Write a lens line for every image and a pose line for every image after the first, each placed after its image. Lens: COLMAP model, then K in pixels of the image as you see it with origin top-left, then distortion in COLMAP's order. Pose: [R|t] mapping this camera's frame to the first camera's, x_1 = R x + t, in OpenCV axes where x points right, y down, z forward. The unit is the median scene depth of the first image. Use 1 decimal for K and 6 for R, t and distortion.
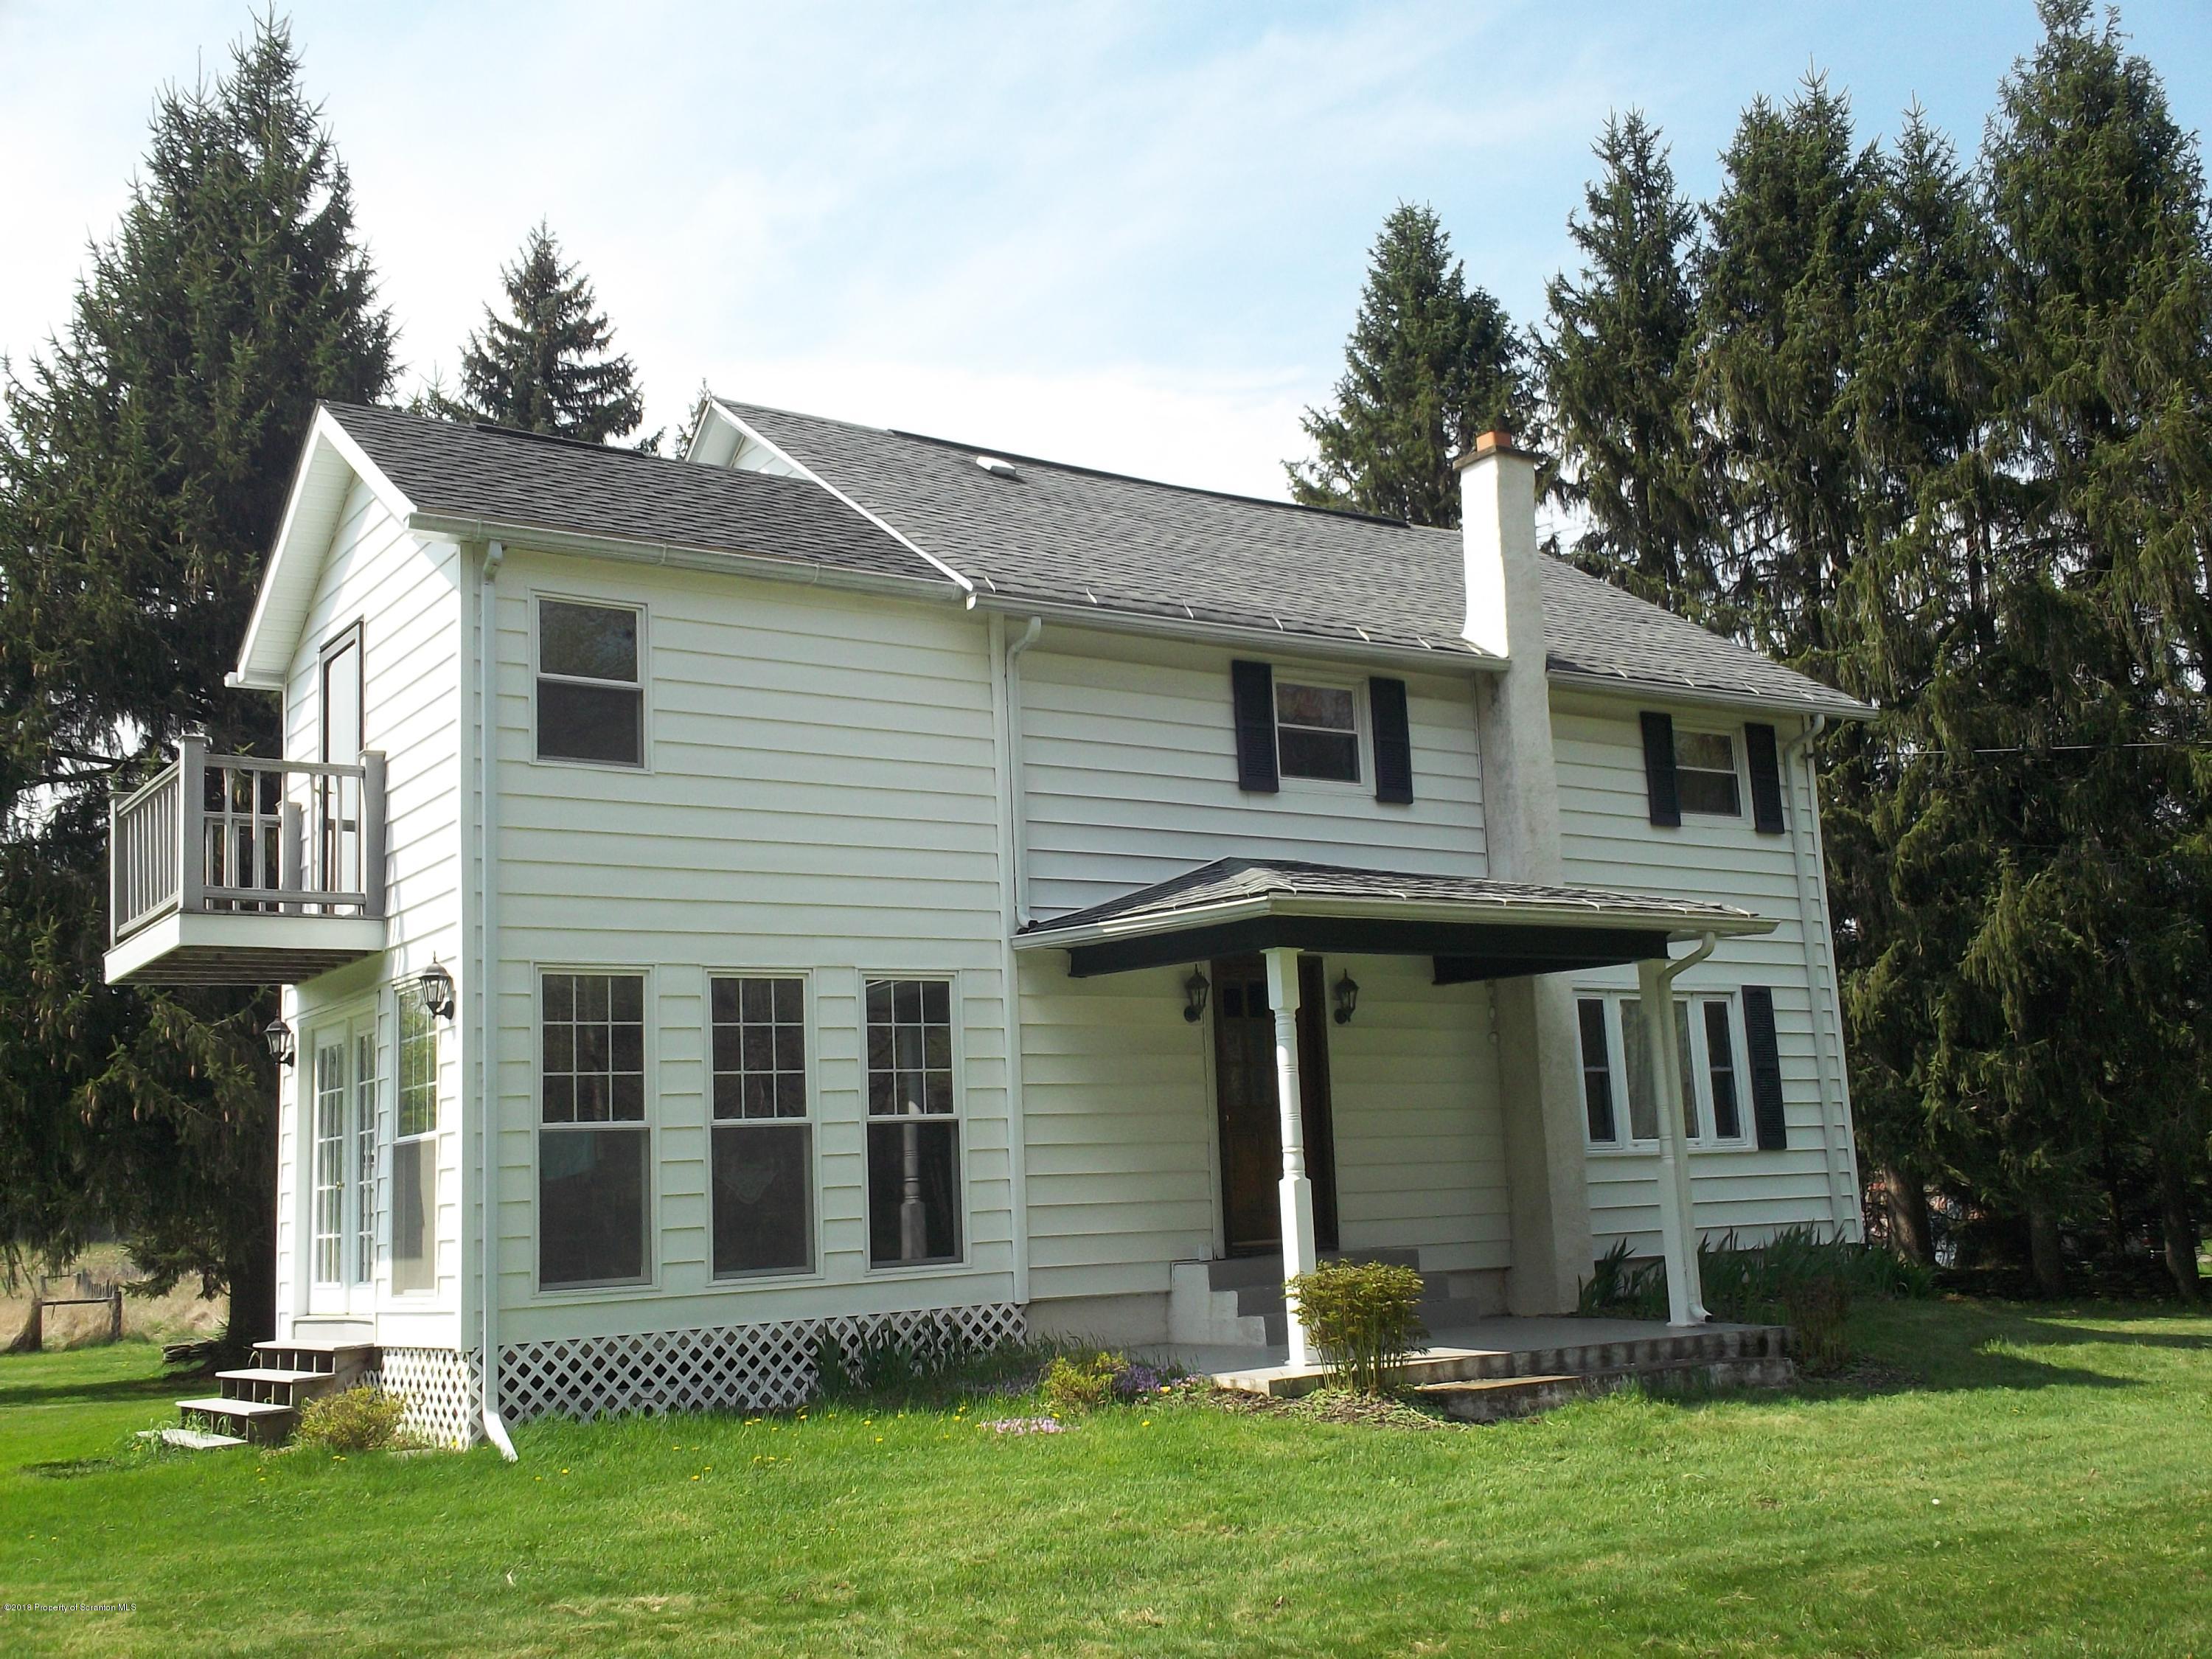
lens RADIAL K [[2286.5, 0, 1106.1], [0, 2286.5, 822.9], [0, 0, 1]] dist [0.075373, 0.000000]
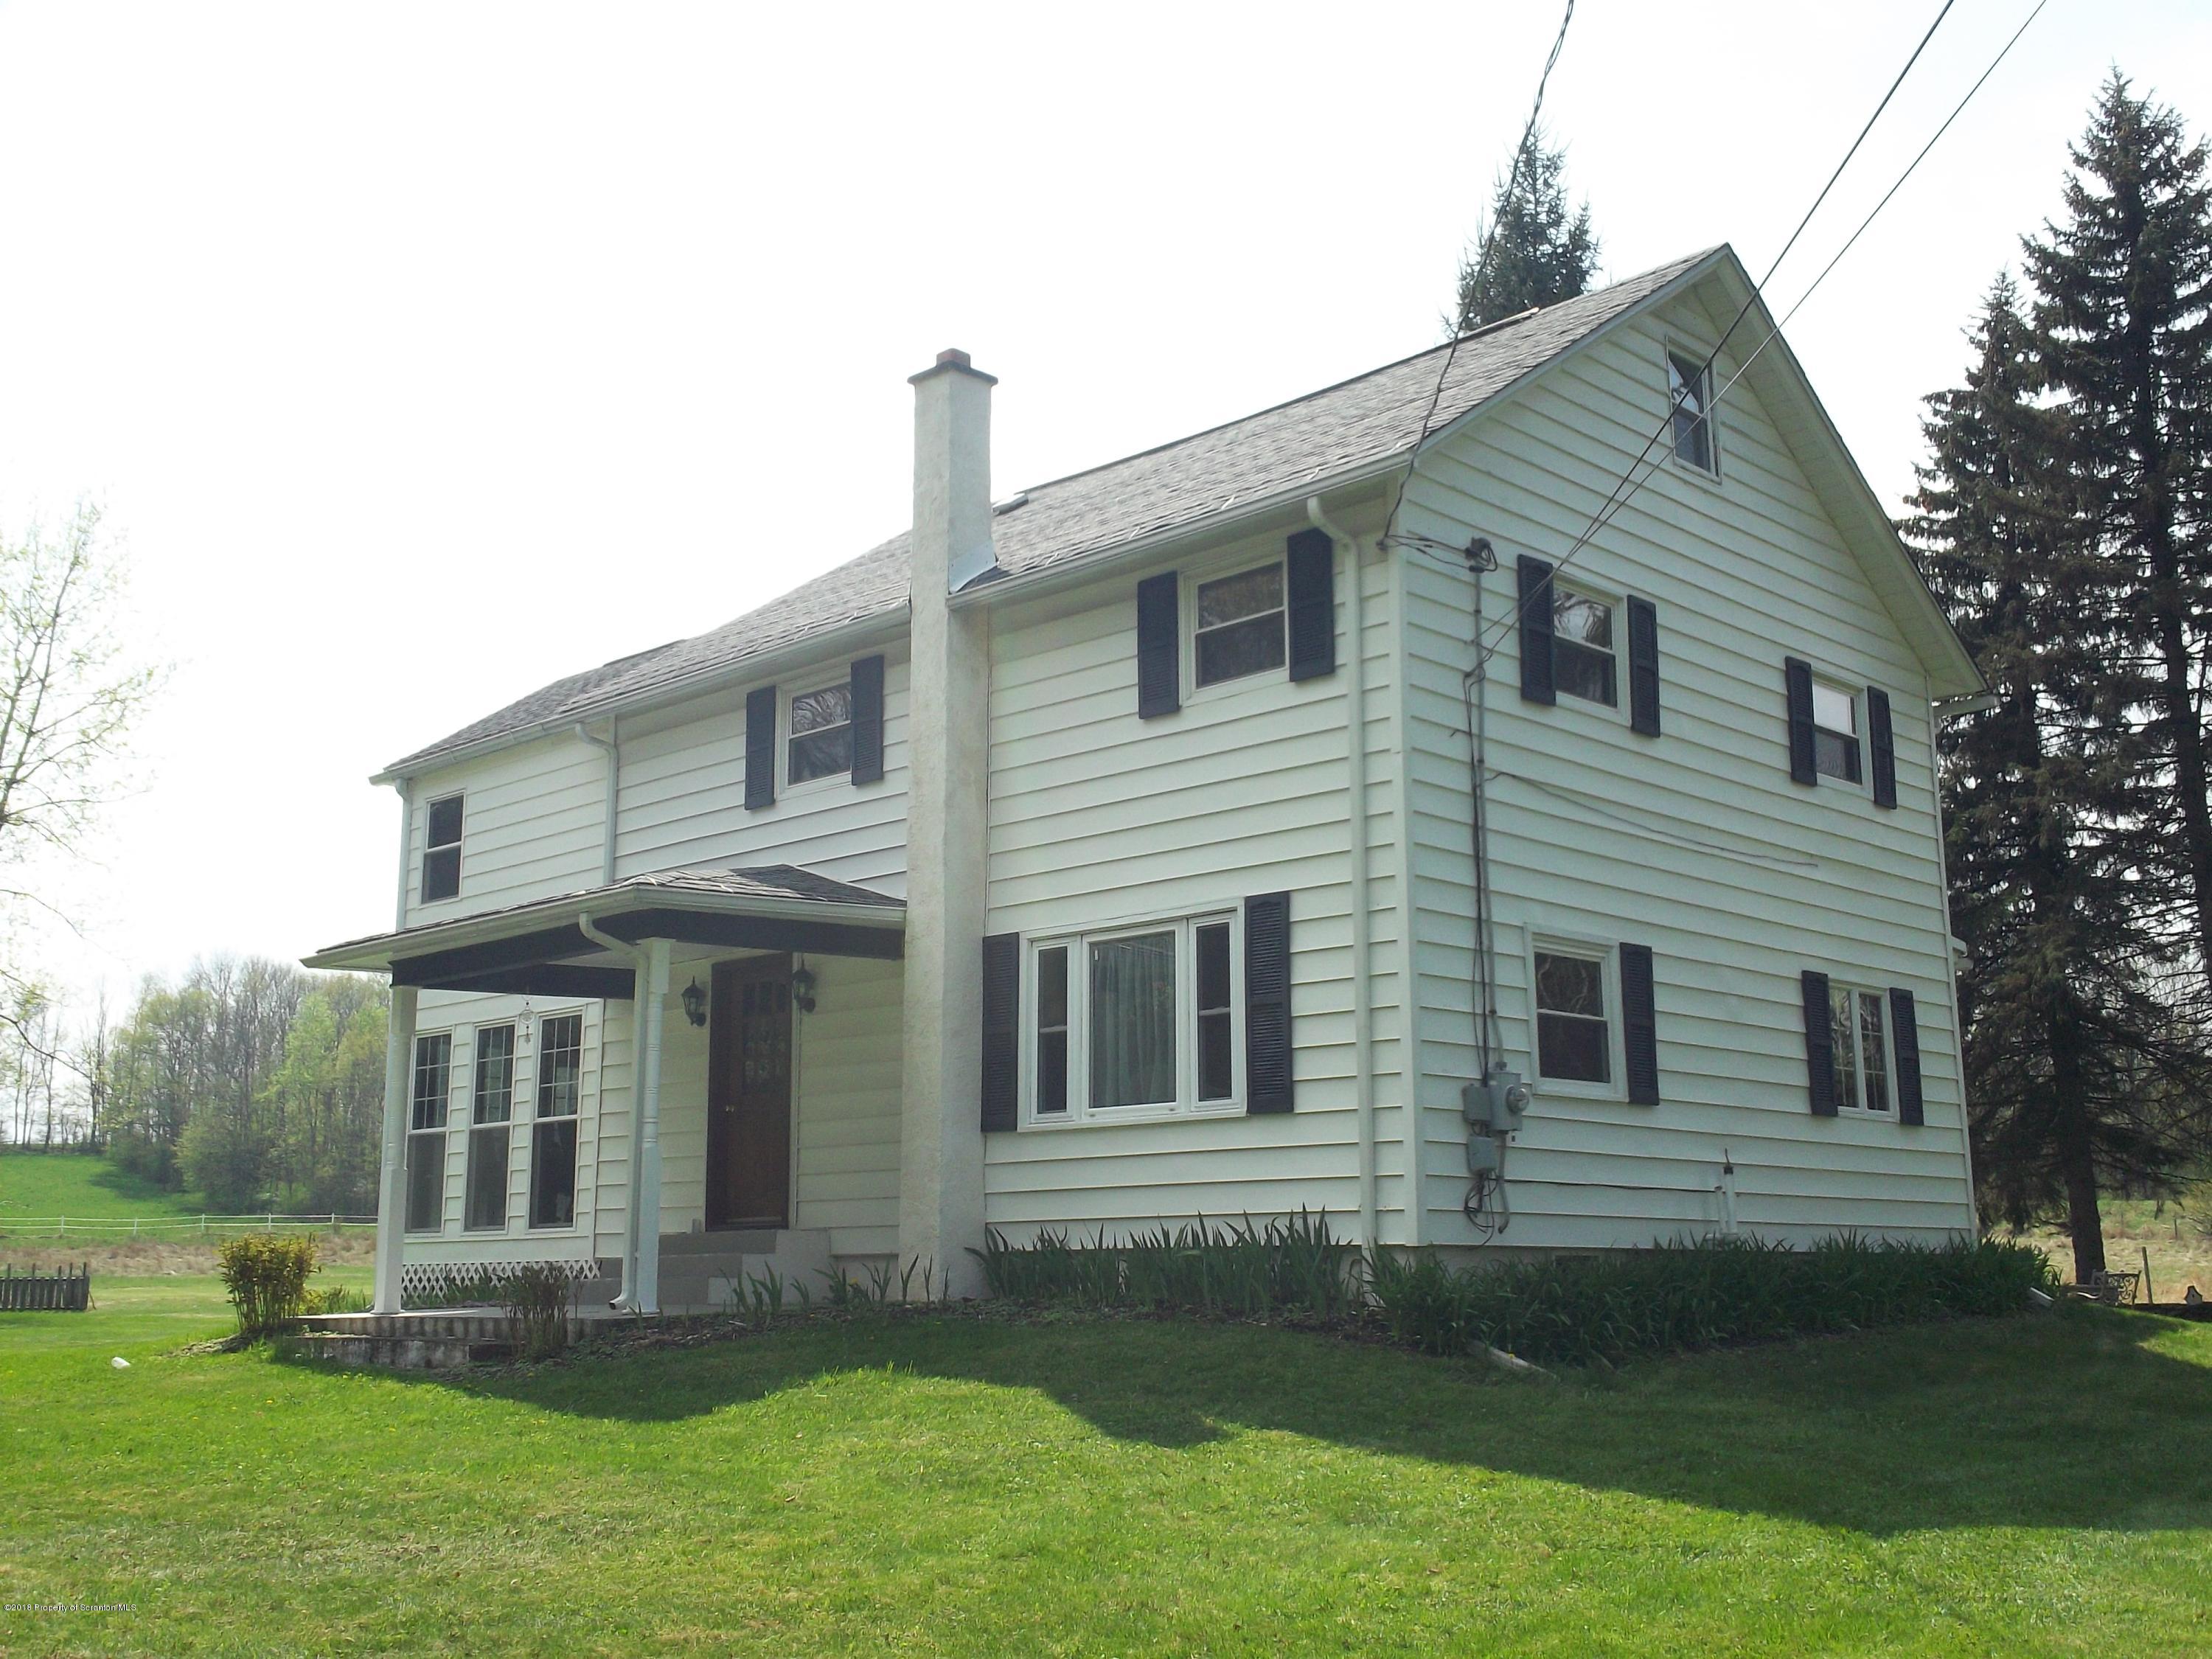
lens RADIAL K [[2286.5, 0, 1106.2], [0, 2286.5, 836.1], [0, 0, 1]] dist [0.075373, 0.000000]
pose [[0.186335, -0.132273, -0.973541, 1.056479], [0.168026, 0.980588, -0.101071, 0.125424], [0.968012, -0.144747, 0.204943, 0.846940]]
